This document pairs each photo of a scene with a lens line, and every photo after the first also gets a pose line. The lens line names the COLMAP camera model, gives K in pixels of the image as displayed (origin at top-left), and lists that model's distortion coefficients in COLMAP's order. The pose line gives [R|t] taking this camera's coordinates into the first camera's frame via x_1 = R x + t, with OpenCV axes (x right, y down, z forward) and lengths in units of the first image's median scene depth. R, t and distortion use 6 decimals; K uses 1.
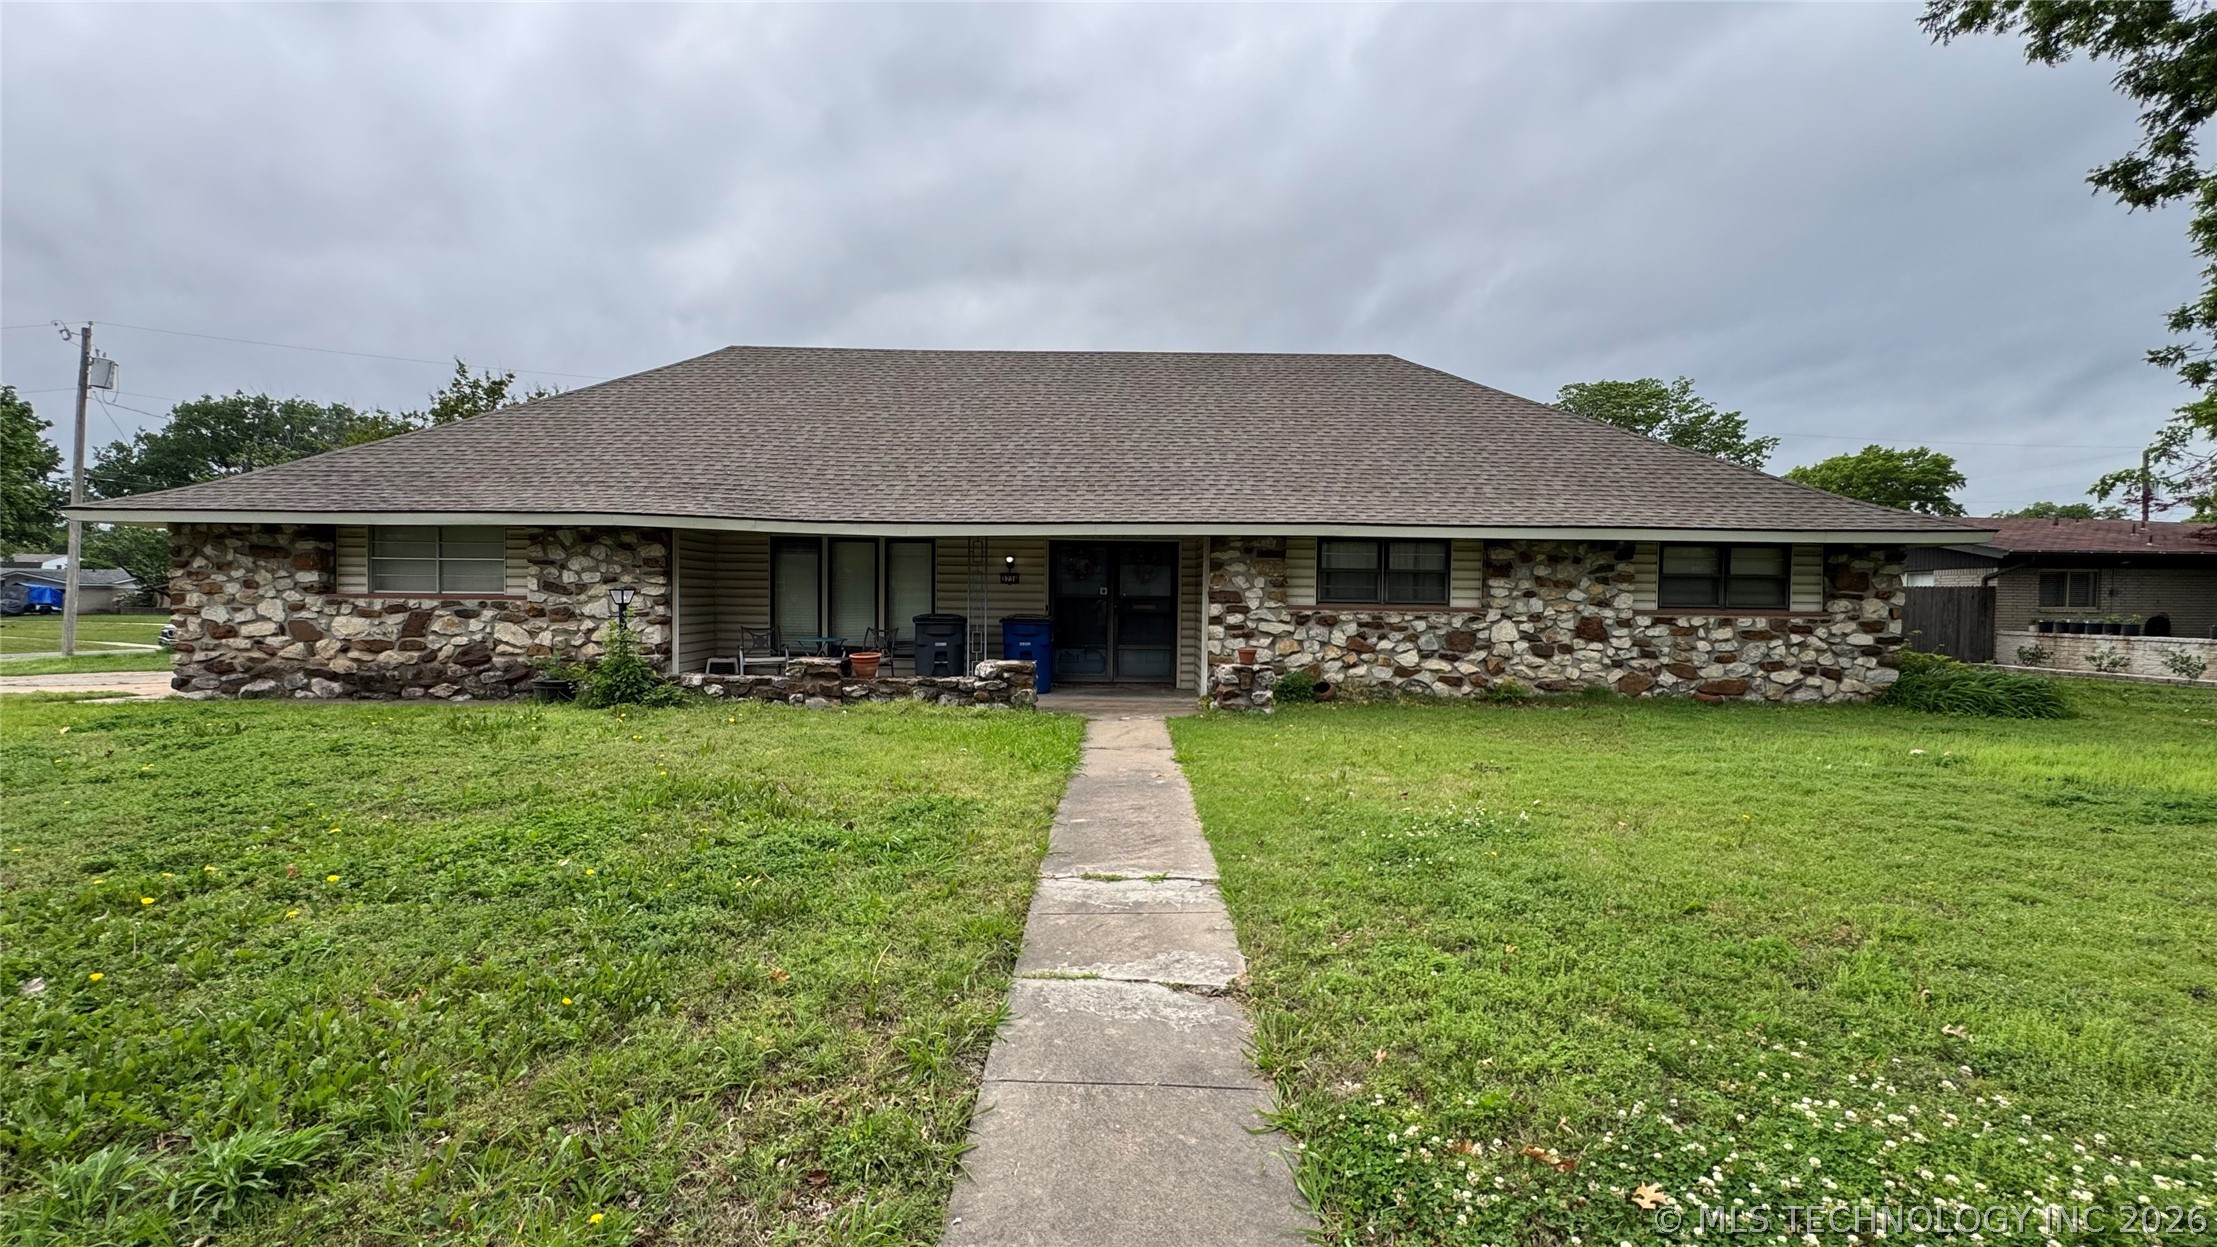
lens RADIAL K [[884.7, 0, 1110.5], [0, 884.7, 622.5], [0, 0, 1]] dist [-0.003685, 0.000363]
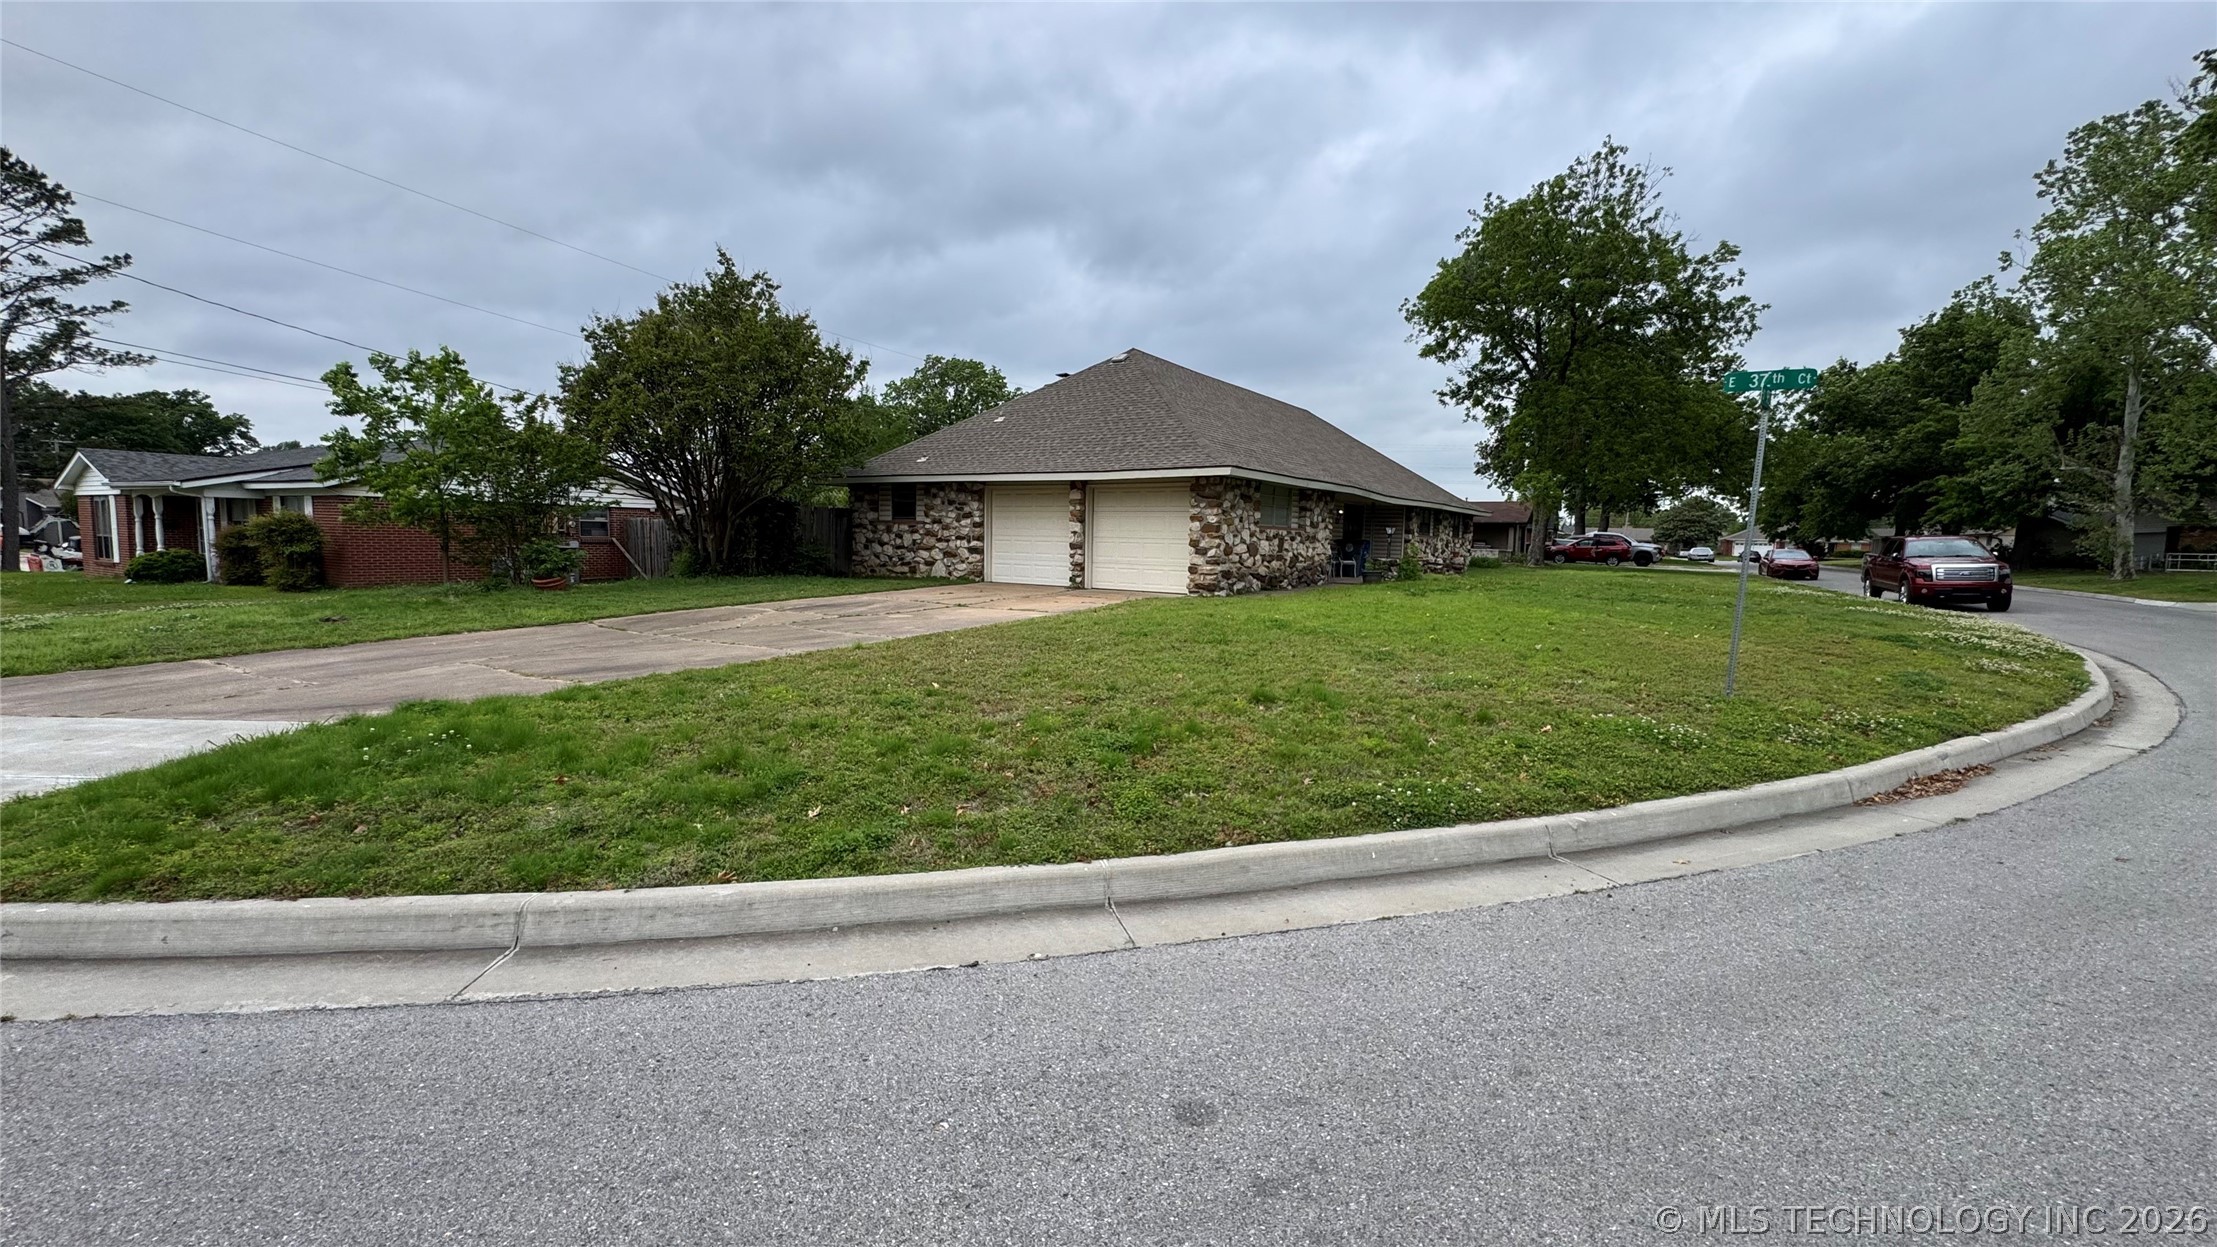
lens RADIAL K [[884.7, 0, 1098.6], [0, 884.7, 605.1], [0, 0, 1]] dist [-0.003685, 0.000363]
pose [[0.566576, -0.062398, 0.821643, -2.363472], [0.002362, 0.997248, 0.074105, -0.009318], [-0.824006, -0.040045, 0.565164, 0.326997]]
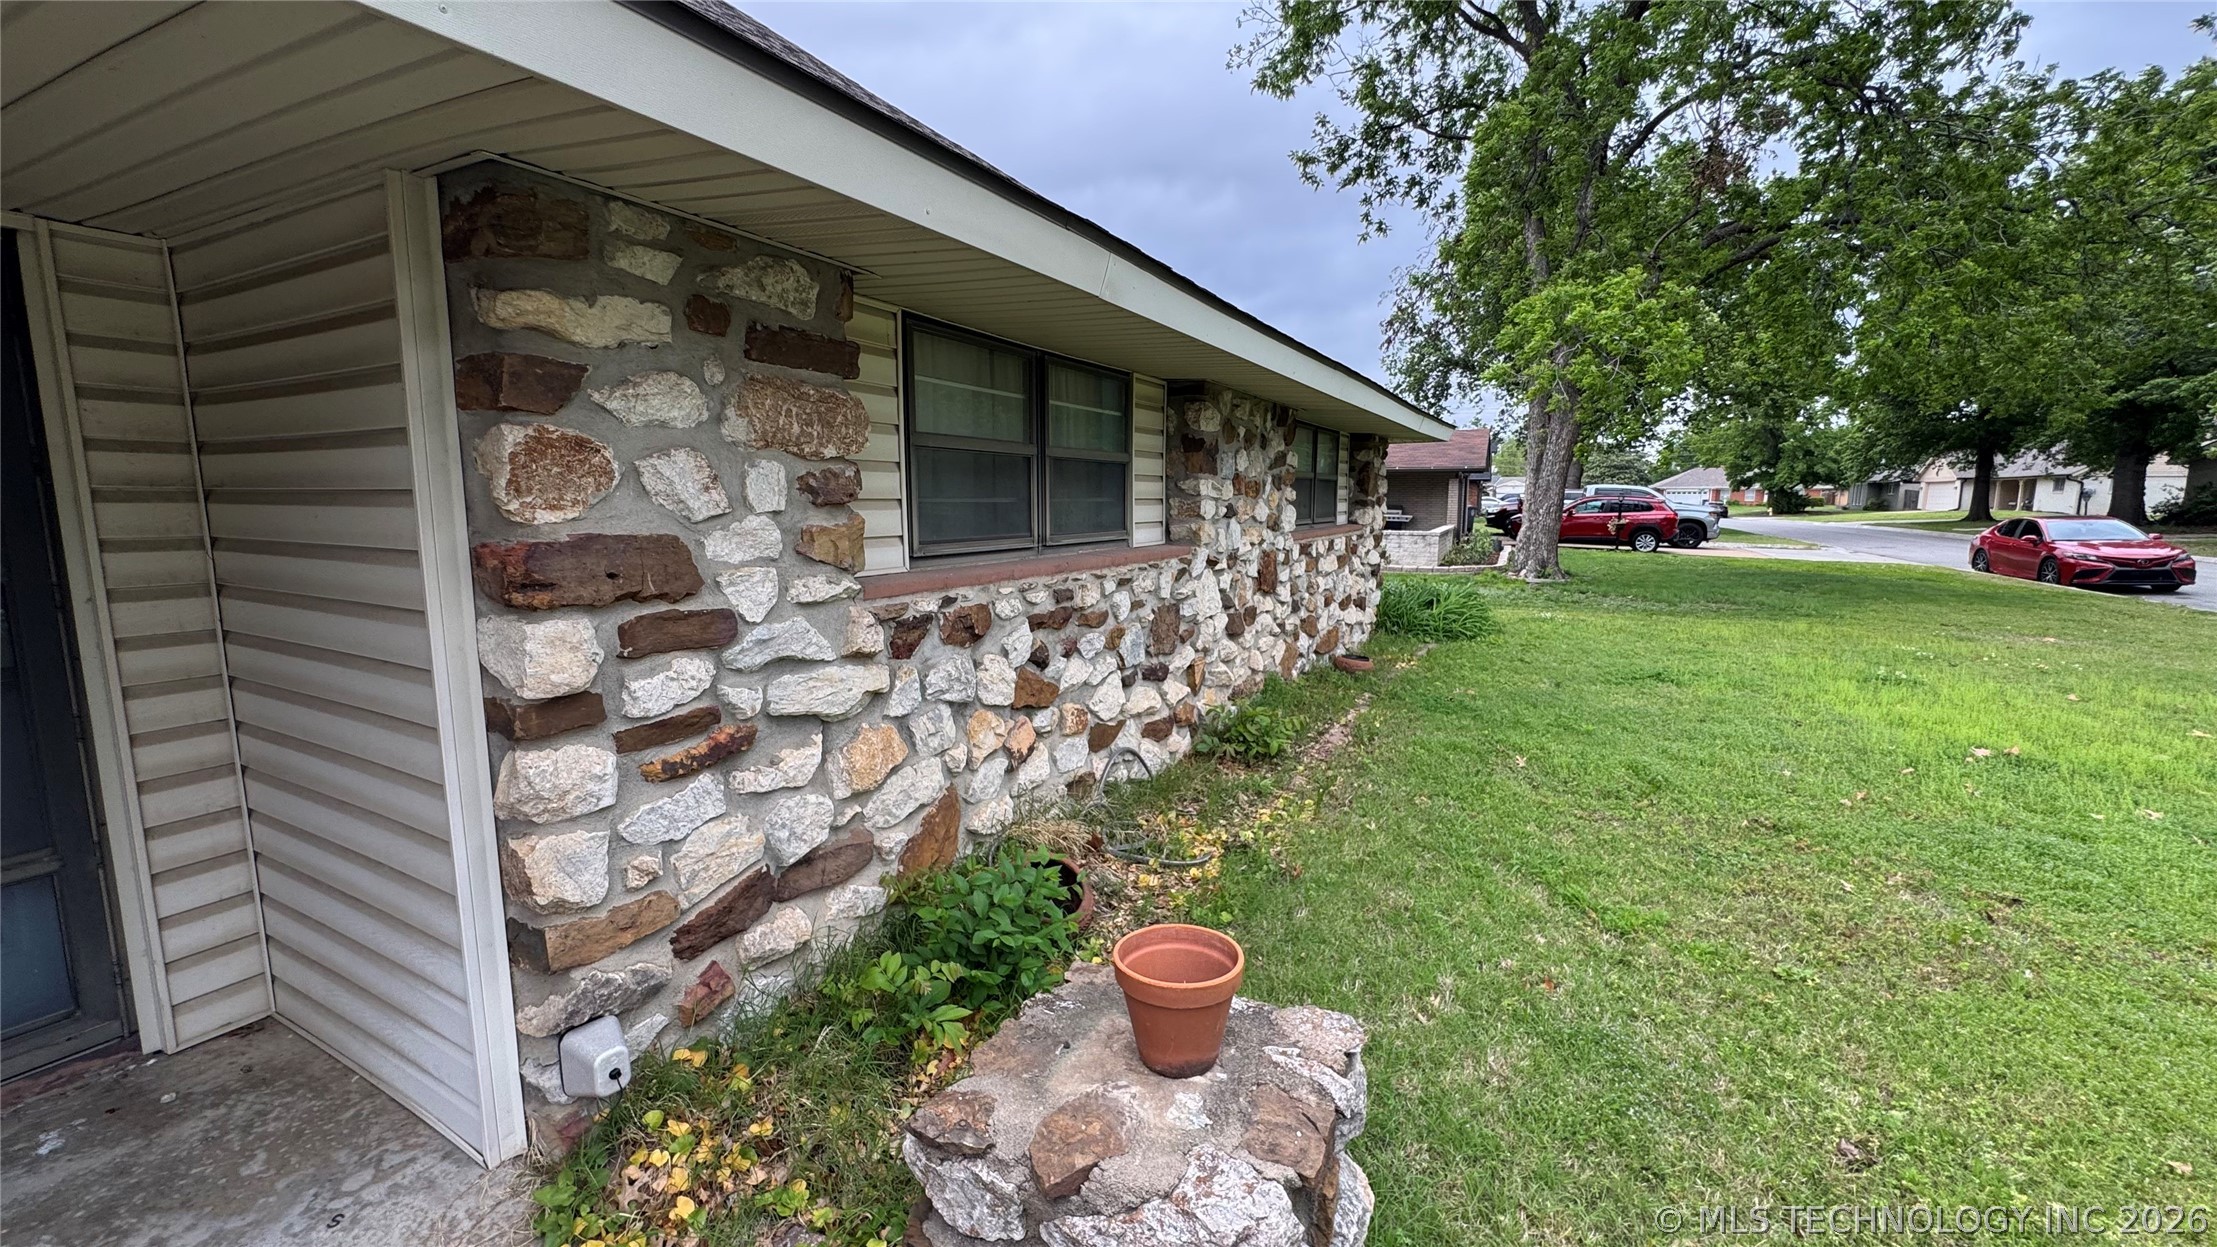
lens RADIAL K [[884.7, 0, 1107.0], [0, 884.7, 621.9], [0, 0, 1]] dist [-0.003685, 0.000363]
pose [[0.474355, -0.134408, 0.870012, 0.024632], [0.023919, 0.989879, 0.139885, -0.040883], [-0.880009, -0.045545, 0.472769, 0.830868]]
